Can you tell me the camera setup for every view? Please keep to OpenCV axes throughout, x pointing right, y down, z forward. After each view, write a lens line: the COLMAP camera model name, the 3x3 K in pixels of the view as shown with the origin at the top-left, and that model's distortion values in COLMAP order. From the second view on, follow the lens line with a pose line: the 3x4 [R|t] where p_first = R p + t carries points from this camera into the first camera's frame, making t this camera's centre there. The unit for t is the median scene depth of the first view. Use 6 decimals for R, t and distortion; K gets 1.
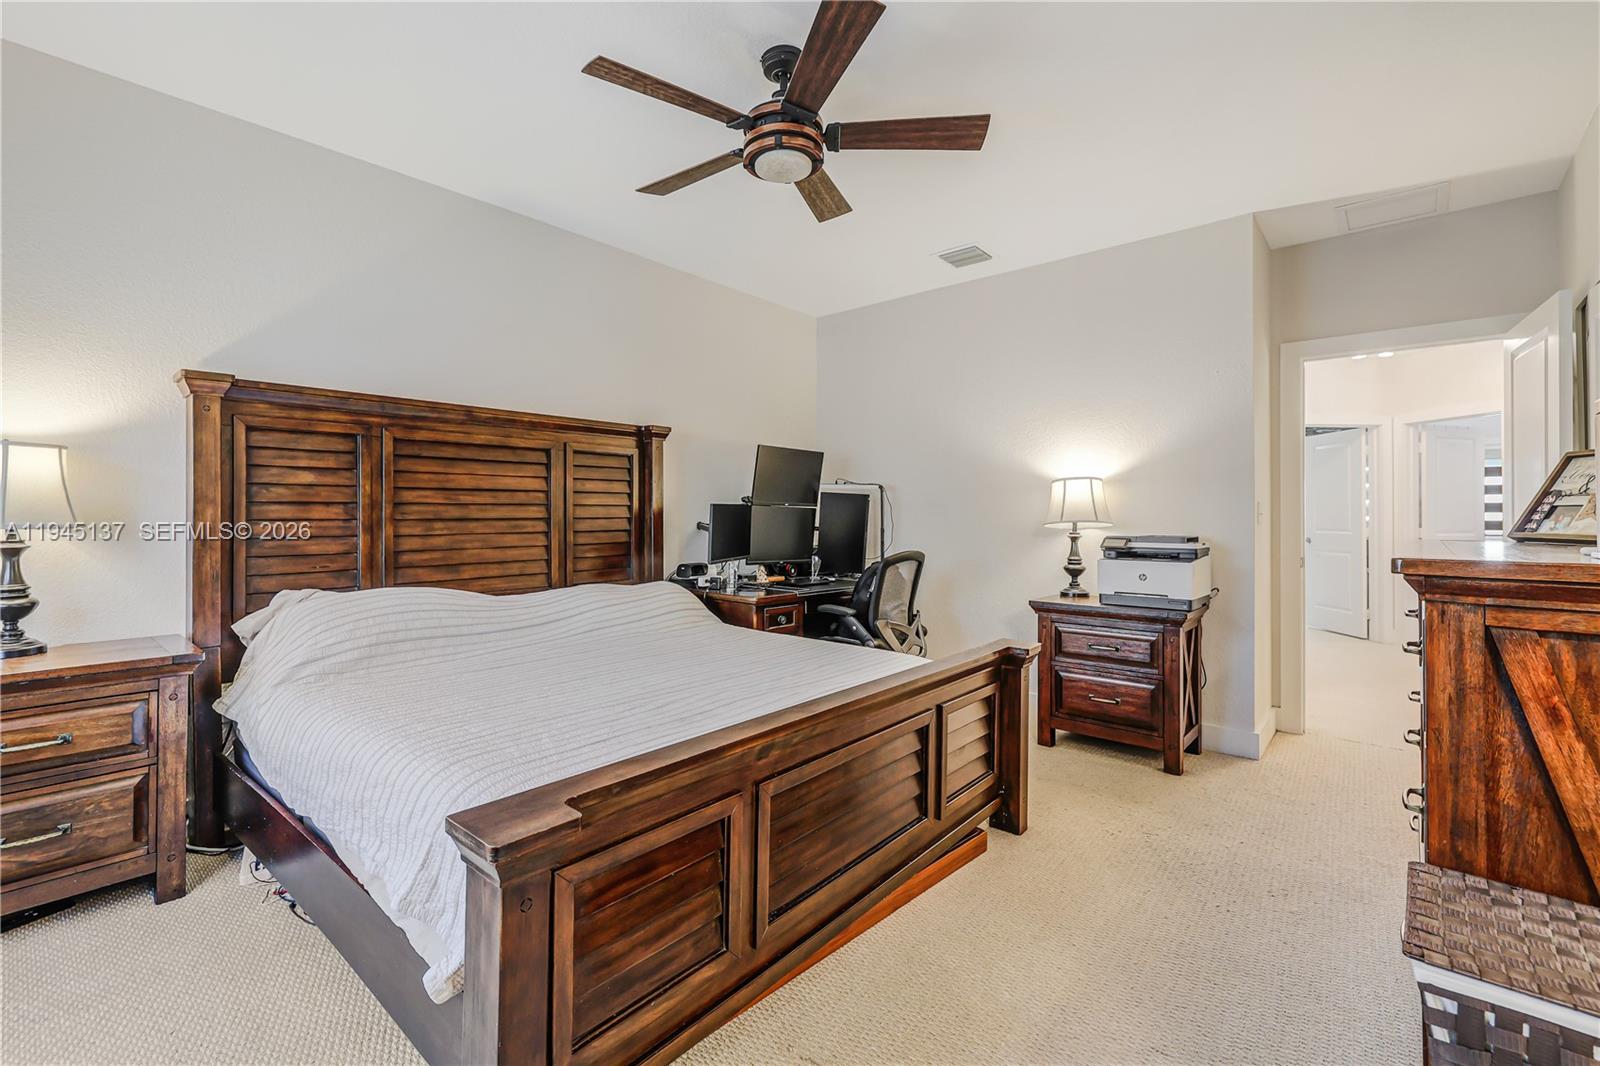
lens RADIAL K [[681.4, 0, 777.6], [0, 681.4, 531.8], [0, 0, 1]] dist [-0.001624, 0.000102]
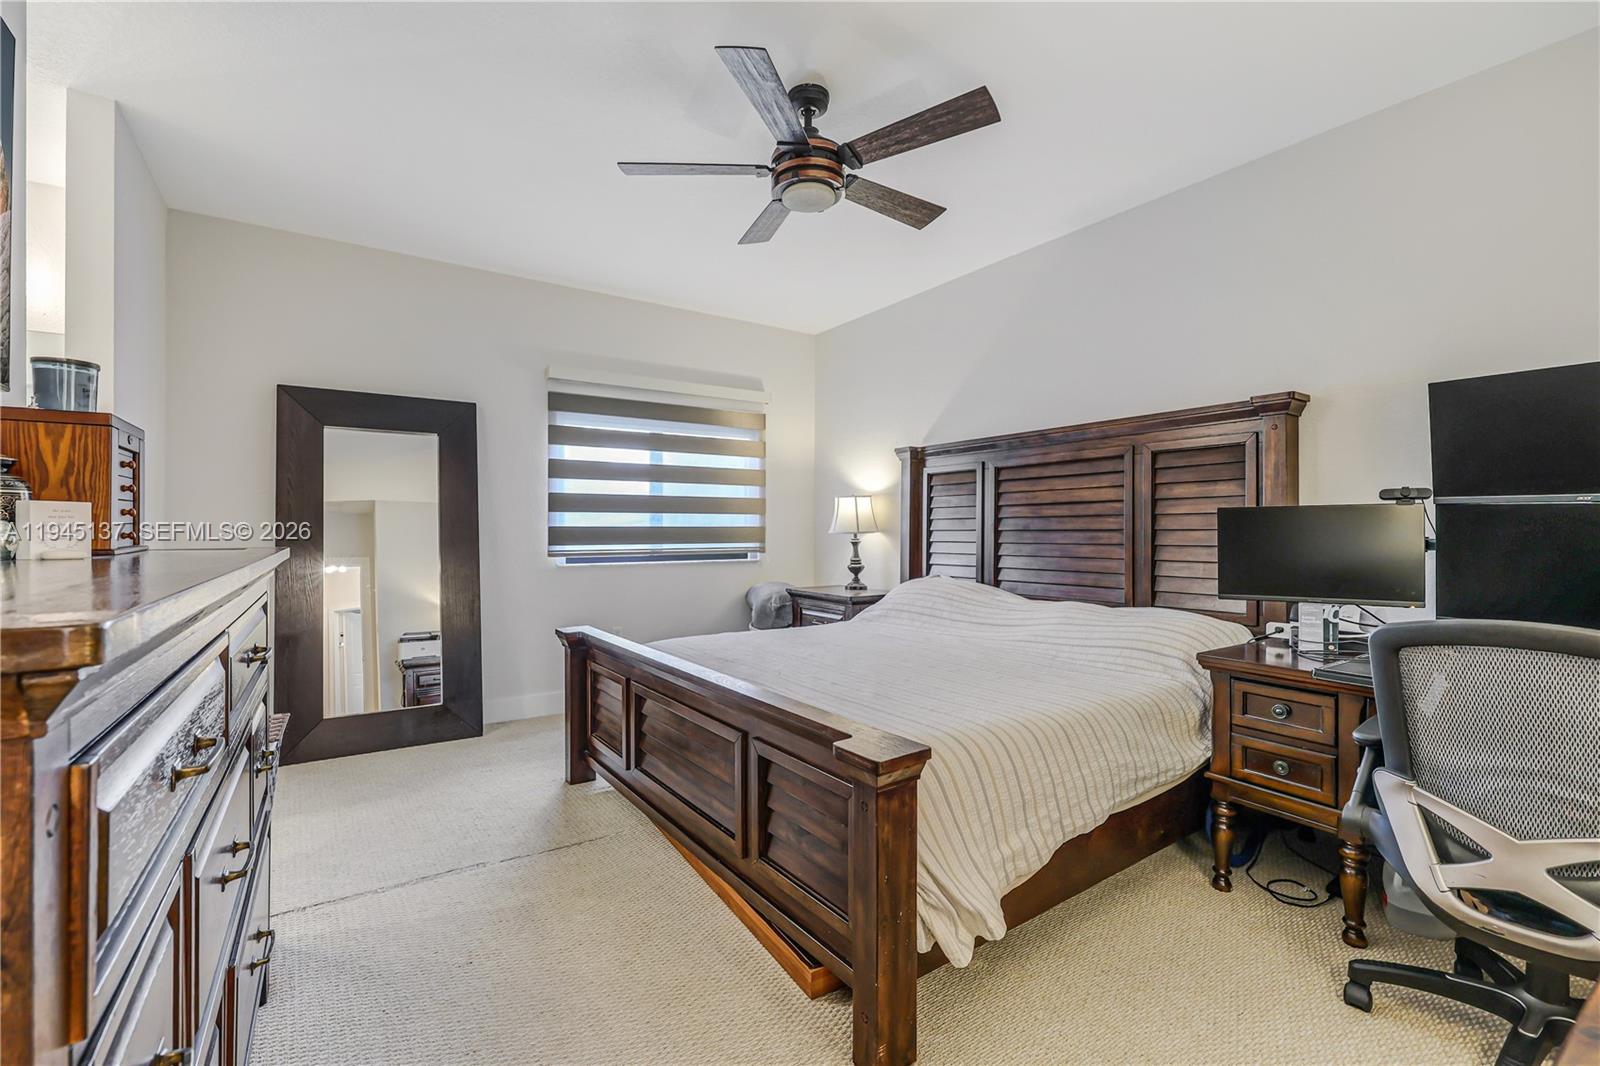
lens RADIAL K [[681.4, 0, 777.6], [0, 681.4, 531.8], [0, 0, 1]] dist [-0.001624, 0.000102]
pose [[-0.280812, -0.000016, -0.959763, 0.740611], [-0.023174, 0.999709, 0.006764, -0.013122], [0.959483, 0.024141, -0.280730, 0.878352]]
